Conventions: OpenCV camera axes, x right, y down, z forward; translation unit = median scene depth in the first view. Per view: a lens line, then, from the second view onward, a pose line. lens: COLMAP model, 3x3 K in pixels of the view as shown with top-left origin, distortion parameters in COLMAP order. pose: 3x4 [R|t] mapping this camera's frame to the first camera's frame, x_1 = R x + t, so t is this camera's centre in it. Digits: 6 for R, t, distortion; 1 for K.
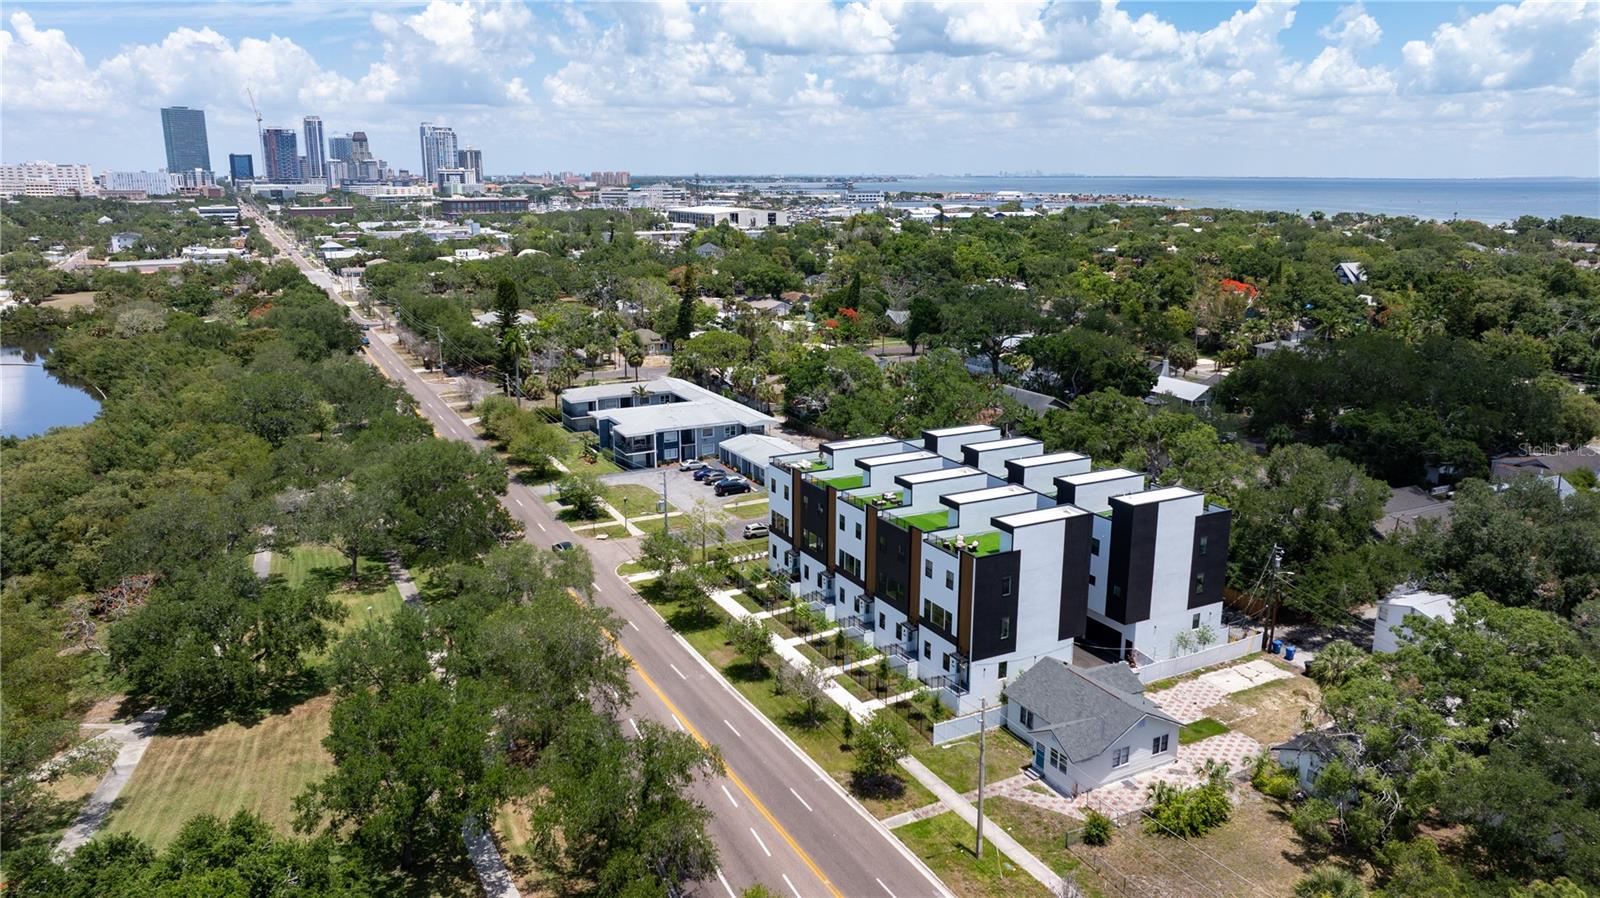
lens RADIAL K [[1131.3, 0, 800.4], [0, 1131.3, 440.6], [0, 0, 1]] dist [-0.035332, 0.044525]
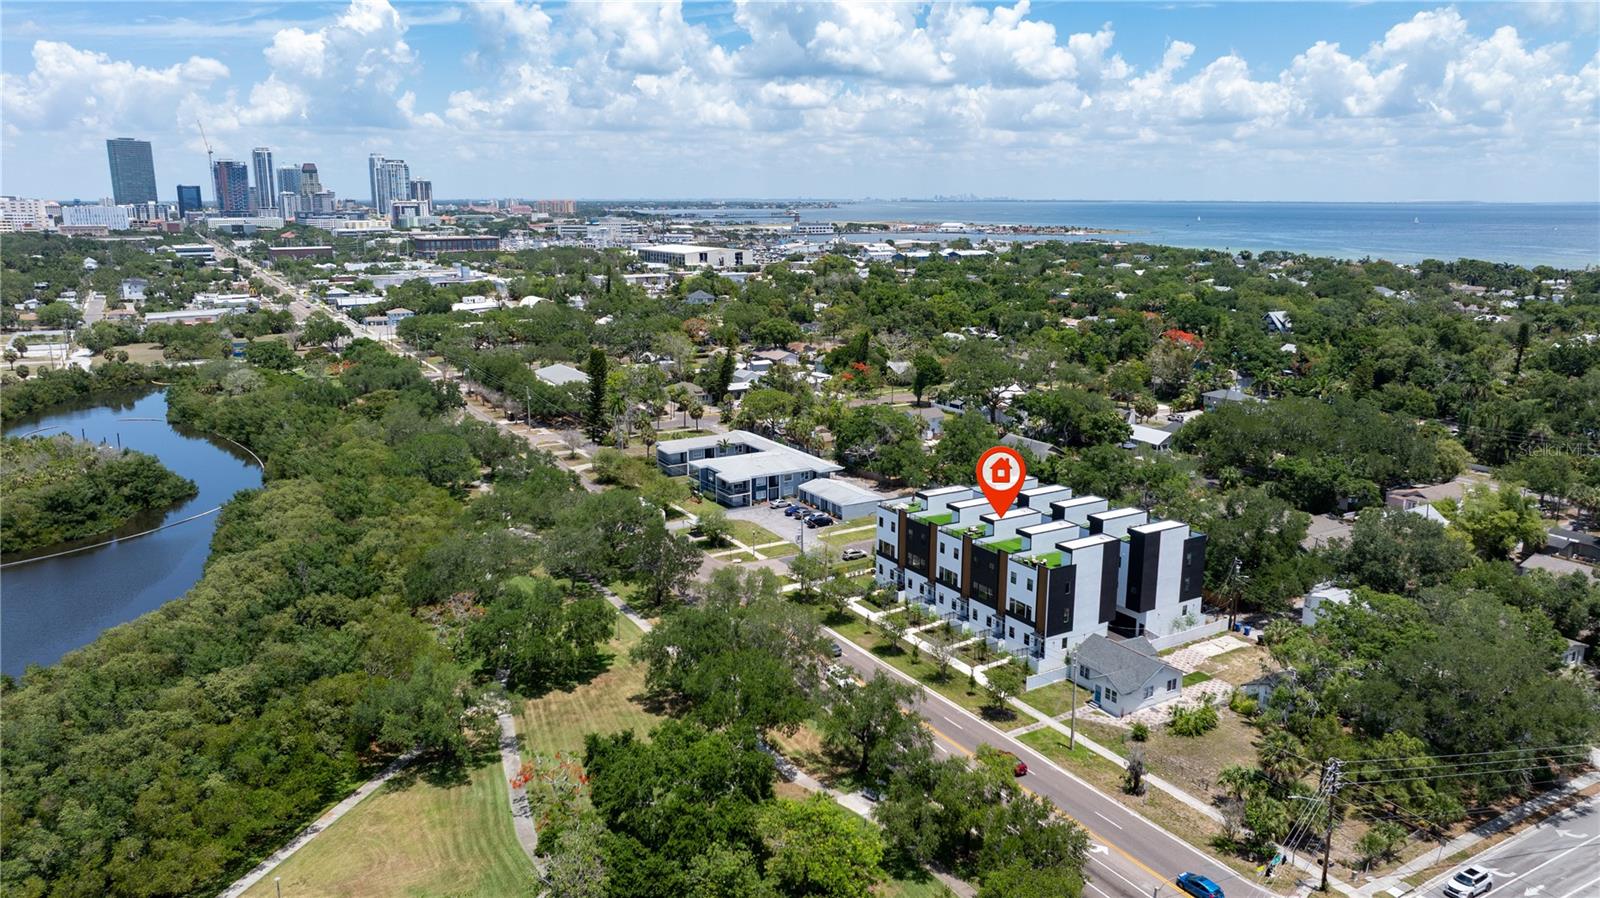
lens RADIAL K [[1131.3, 0, 797.5], [0, 1131.3, 443.5], [0, 0, 1]] dist [-0.035332, 0.044525]
pose [[0.998584, -0.012002, 0.051821, -0.128546], [0.012860, 0.999785, -0.016273, -0.023169], [-0.051614, 0.016916, 0.998524, -0.253968]]
